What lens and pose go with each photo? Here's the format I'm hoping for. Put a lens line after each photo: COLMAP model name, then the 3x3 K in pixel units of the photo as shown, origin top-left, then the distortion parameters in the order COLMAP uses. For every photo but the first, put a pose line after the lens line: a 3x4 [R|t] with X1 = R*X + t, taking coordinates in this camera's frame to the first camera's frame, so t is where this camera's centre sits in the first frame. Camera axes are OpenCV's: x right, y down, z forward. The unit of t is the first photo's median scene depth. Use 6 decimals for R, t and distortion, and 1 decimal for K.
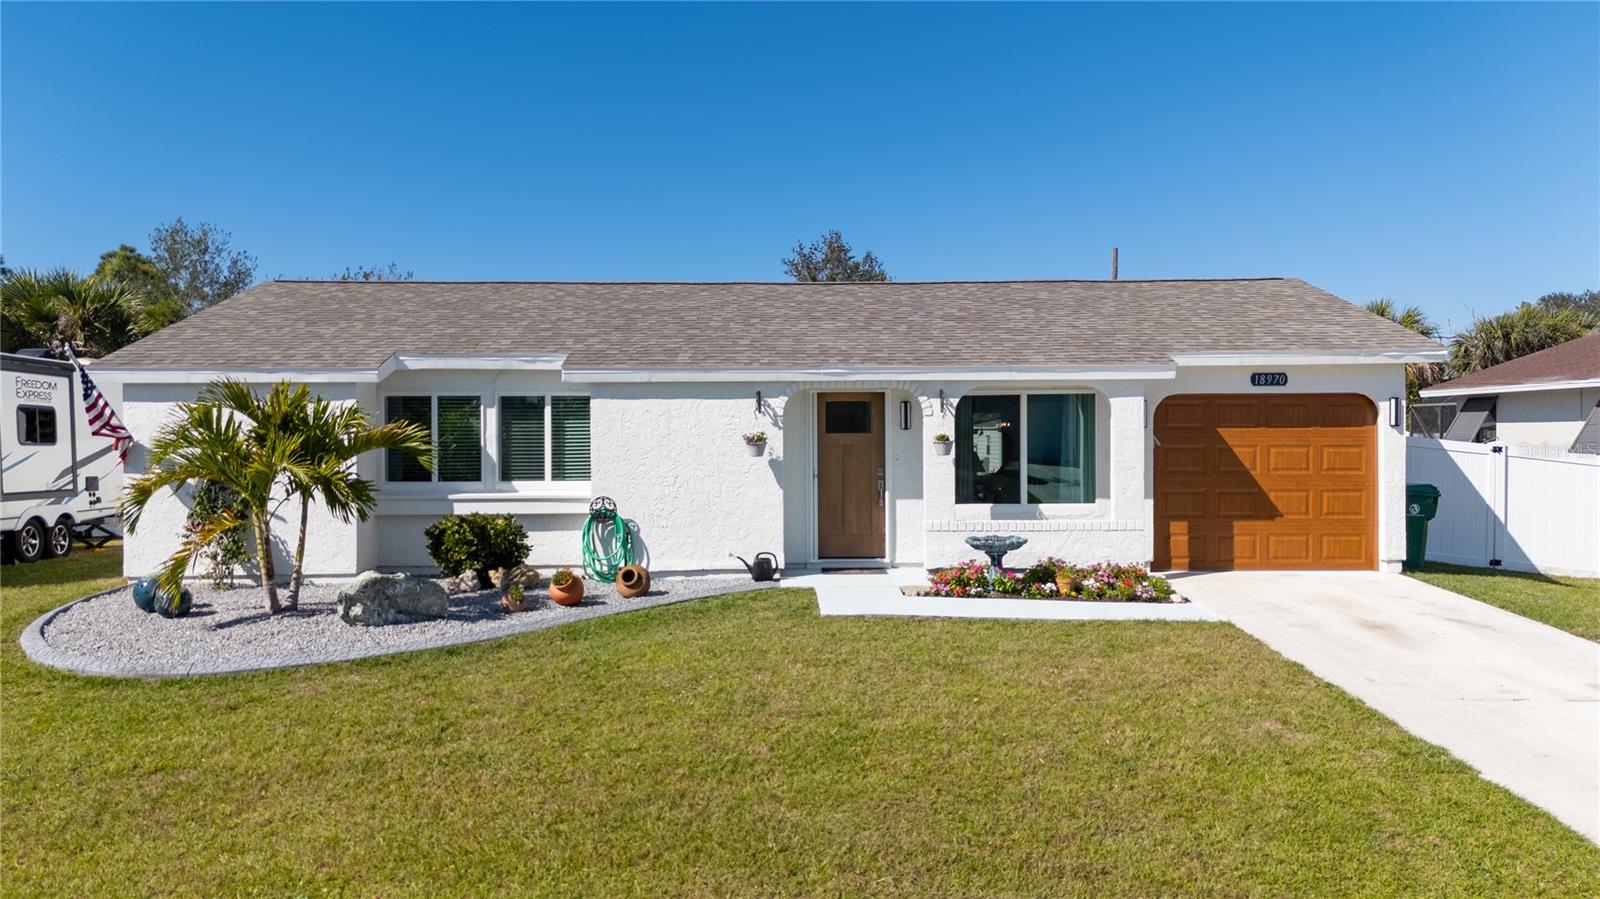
lens RADIAL K [[1180.7, 0, 802.0], [0, 1180.7, 446.6], [0, 0, 1]] dist [0.066400, -0.052920]
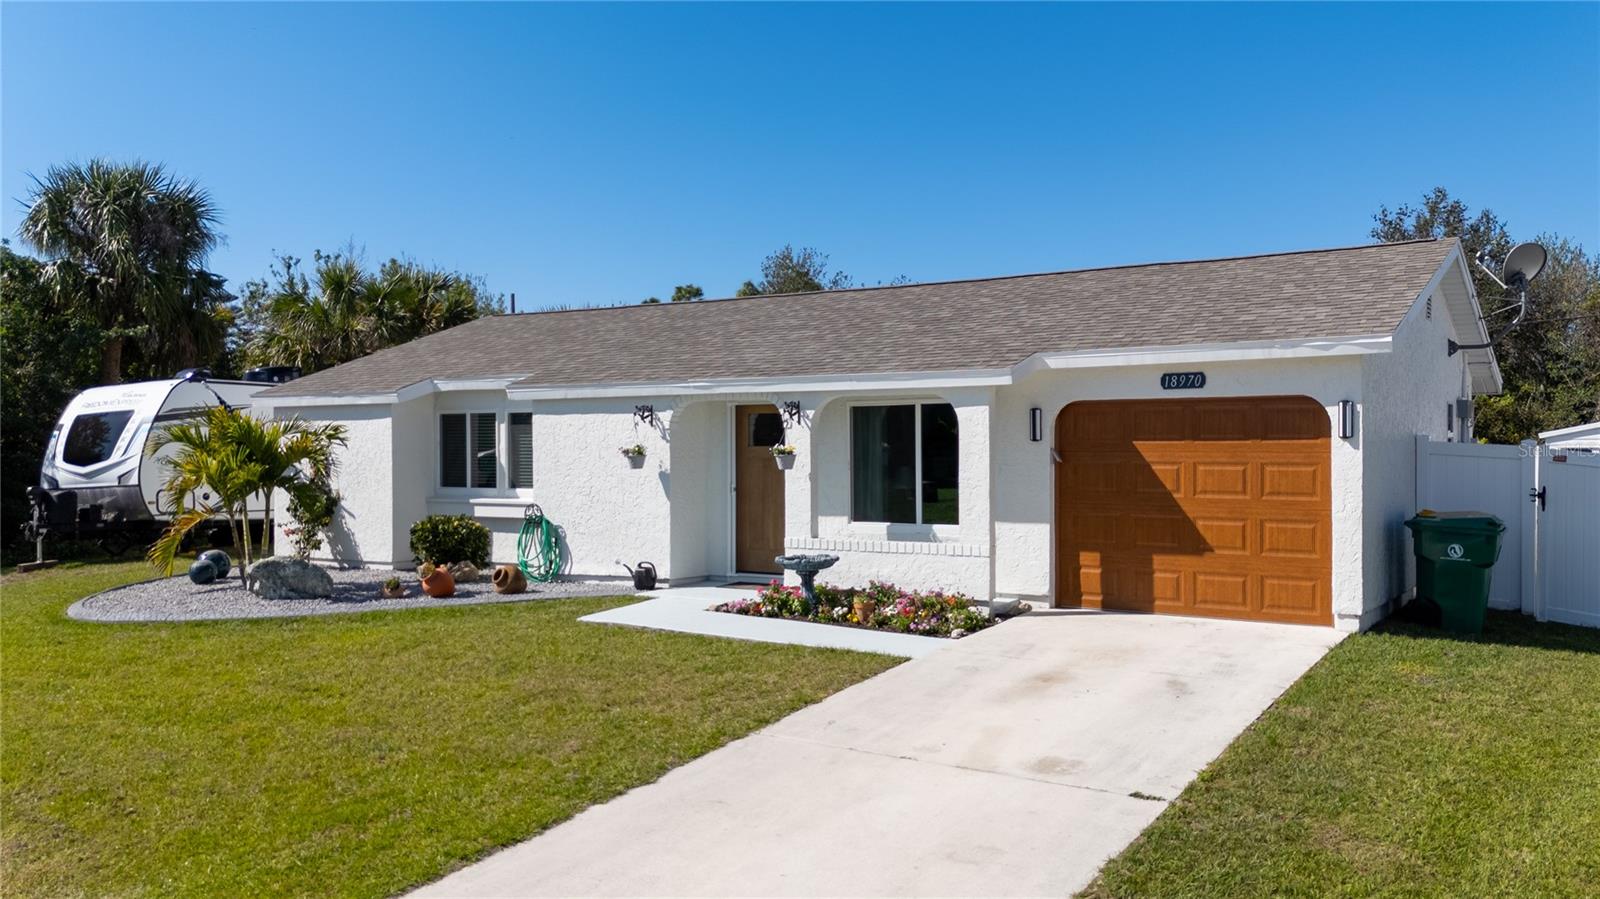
lens RADIAL K [[1329.6, 0, 838.6], [0, 1329.6, 466.3], [0, 0, 1]] dist [0.059118, -0.033718]
pose [[0.834854, 0.010035, -0.550380, 0.709400], [-0.006837, 0.999946, 0.007862, -0.003810], [0.550429, -0.002801, 0.834877, 0.115418]]
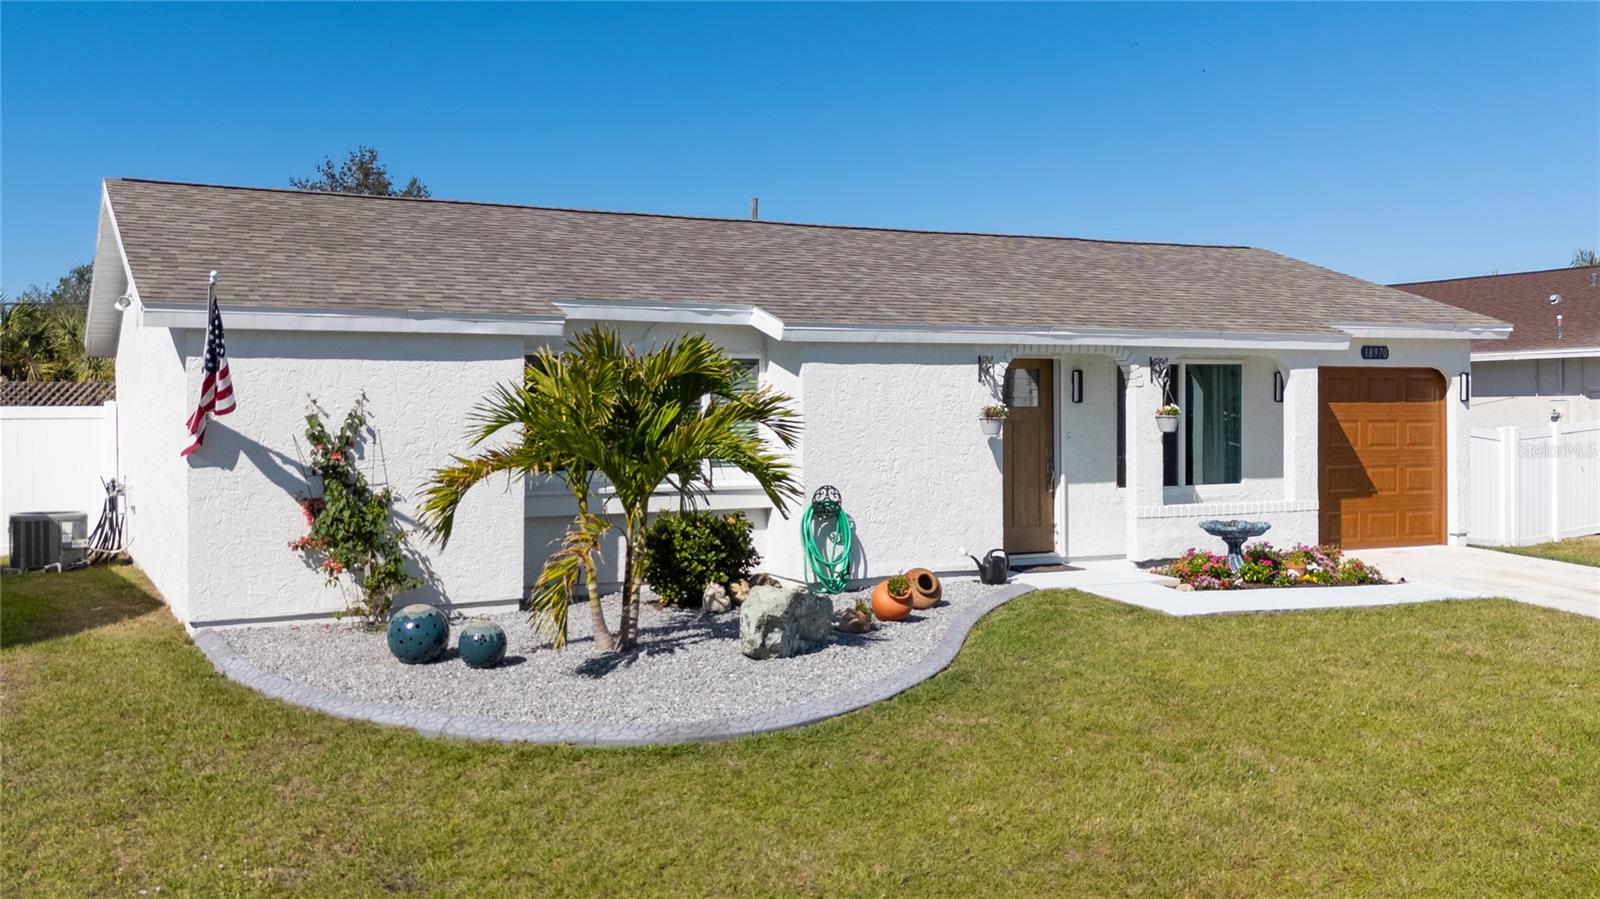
lens RADIAL K [[1463.8, 0, 738.1], [0, 1463.8, 417.9], [0, 0, 1]] dist [0.040375, 0.000000]
pose [[0.905020, -0.001057, 0.425369, -0.604675], [0.004672, 0.999961, -0.007455, 0.003646], [-0.425344, 0.008734, 0.904989, 0.131683]]
